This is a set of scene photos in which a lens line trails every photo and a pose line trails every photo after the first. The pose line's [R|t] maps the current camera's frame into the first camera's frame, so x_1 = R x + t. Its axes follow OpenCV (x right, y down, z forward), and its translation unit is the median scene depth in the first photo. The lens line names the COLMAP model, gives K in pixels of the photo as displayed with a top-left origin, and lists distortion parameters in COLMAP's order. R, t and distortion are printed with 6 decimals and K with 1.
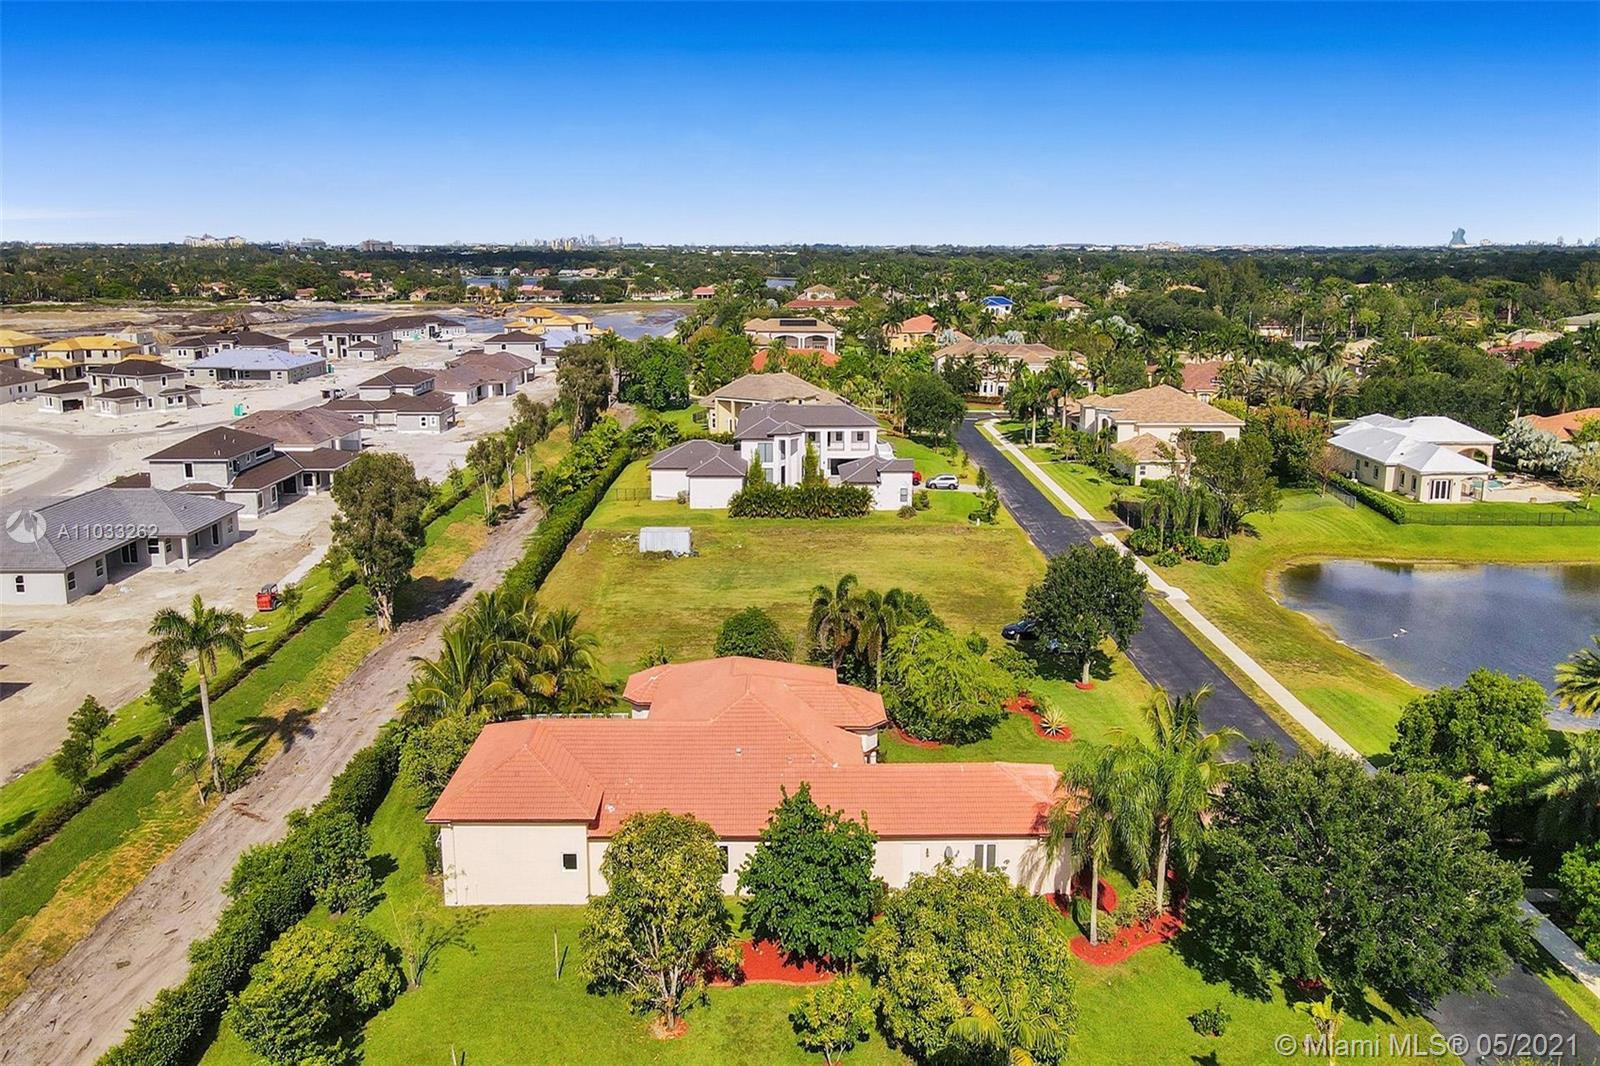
lens RADIAL K [[1385.0, 0, 800.0], [0, 1385.0, 533.0], [0, 0, 1]] dist [0.015128, 0.020476]
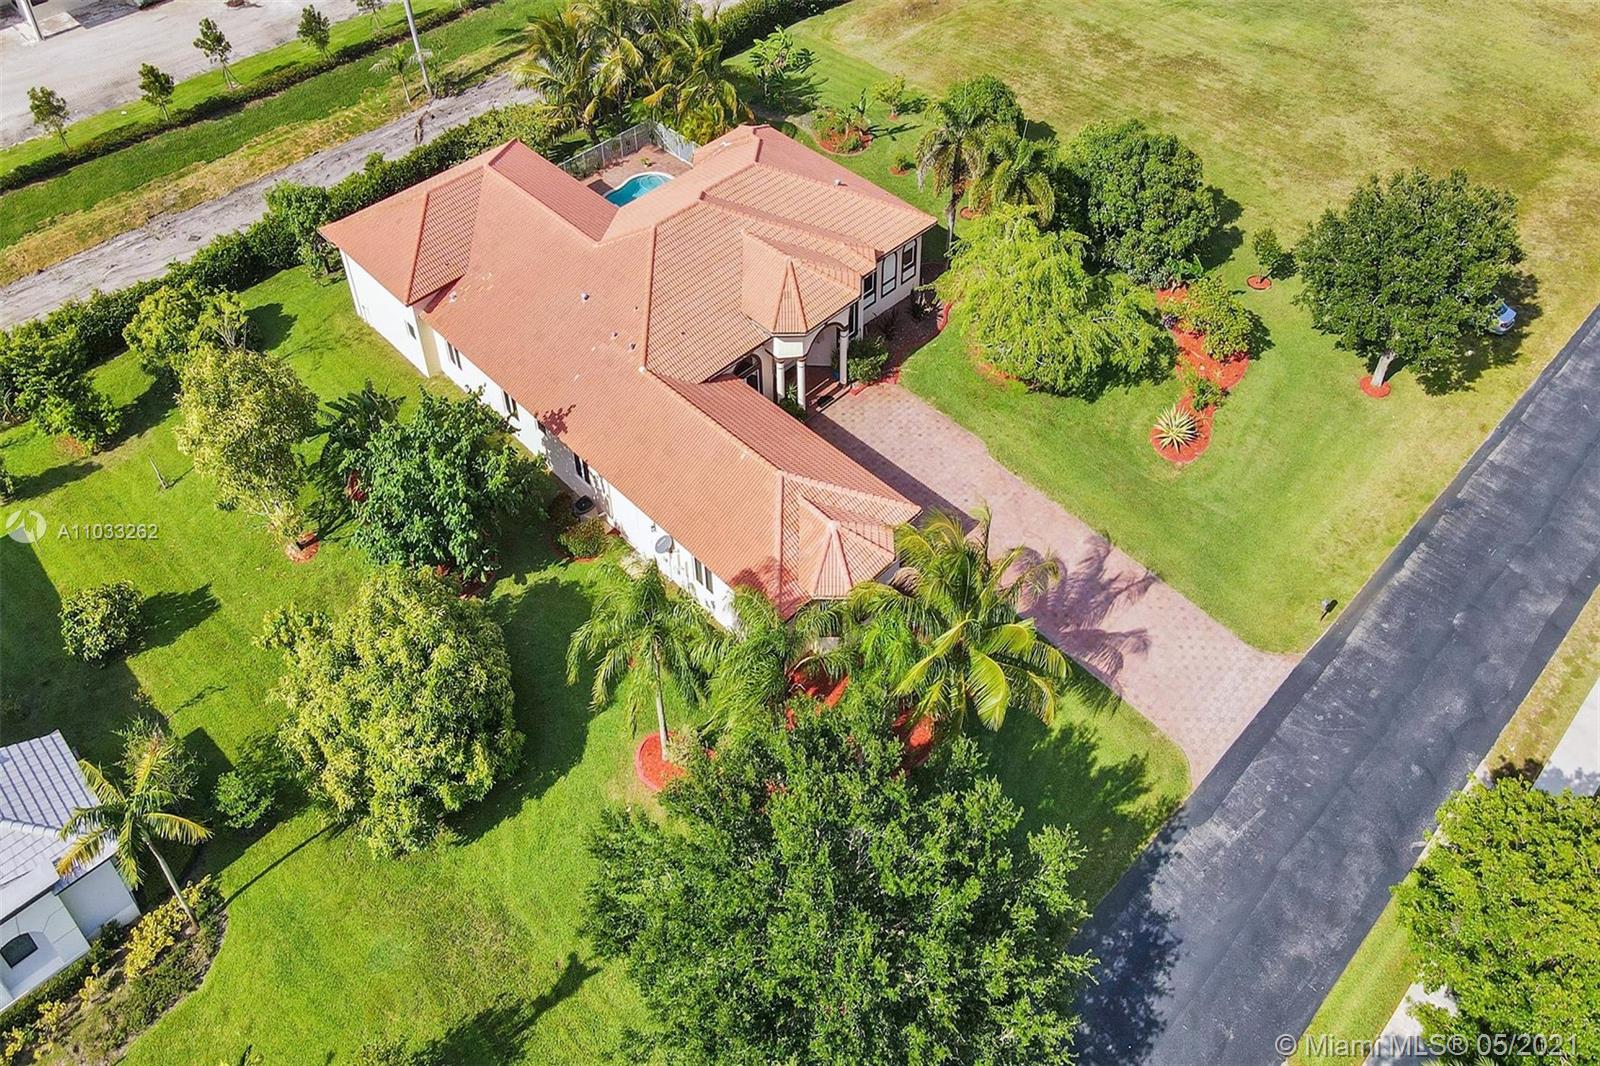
lens RADIAL K [[1385.0, 0, 800.0], [0, 1385.0, 533.0], [0, 0, 1]] dist [0.015128, 0.020476]
pose [[0.622538, 0.522533, -0.582586, 0.269118], [-0.141275, 0.807240, 0.573067, -0.097687], [0.769732, -0.274451, 0.576358, 0.245554]]
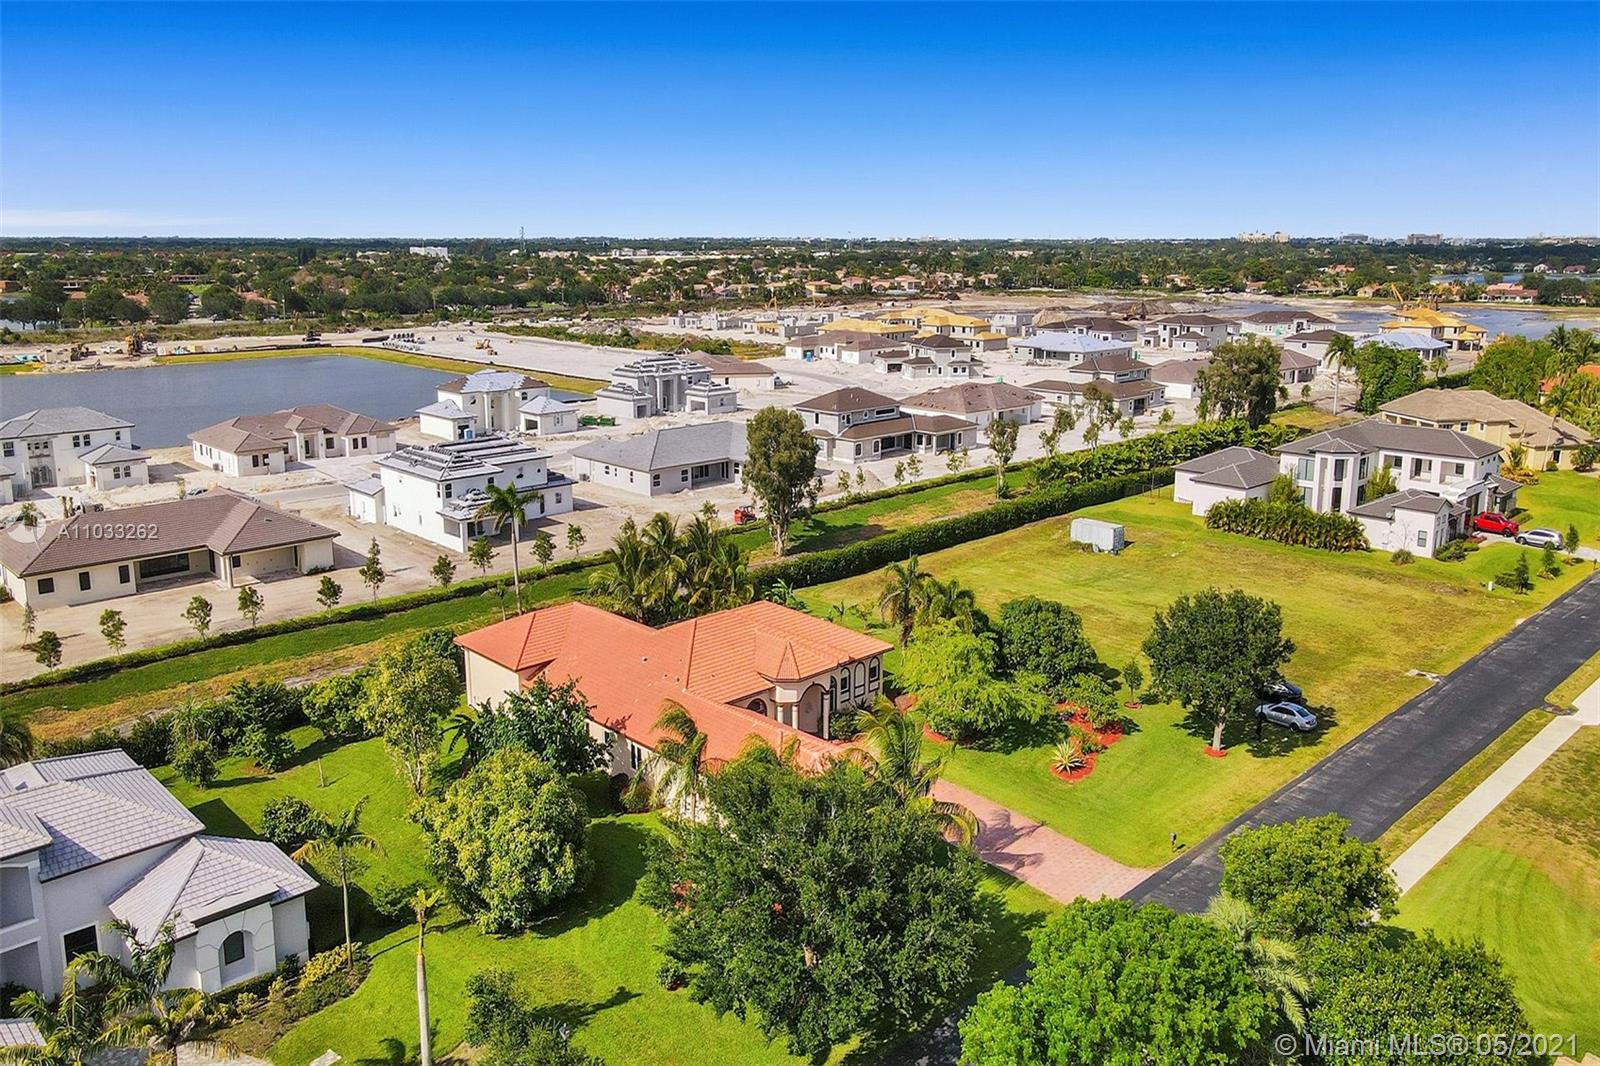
lens RADIAL K [[1385.0, 0, 800.0], [0, 1385.0, 533.0], [0, 0, 1]] dist [0.015128, 0.020476]
pose [[0.620375, 0.165236, -0.766702, 0.410215], [-0.162002, 0.983471, 0.080870, -0.031933], [0.767392, 0.074038, 0.636889, 0.143354]]
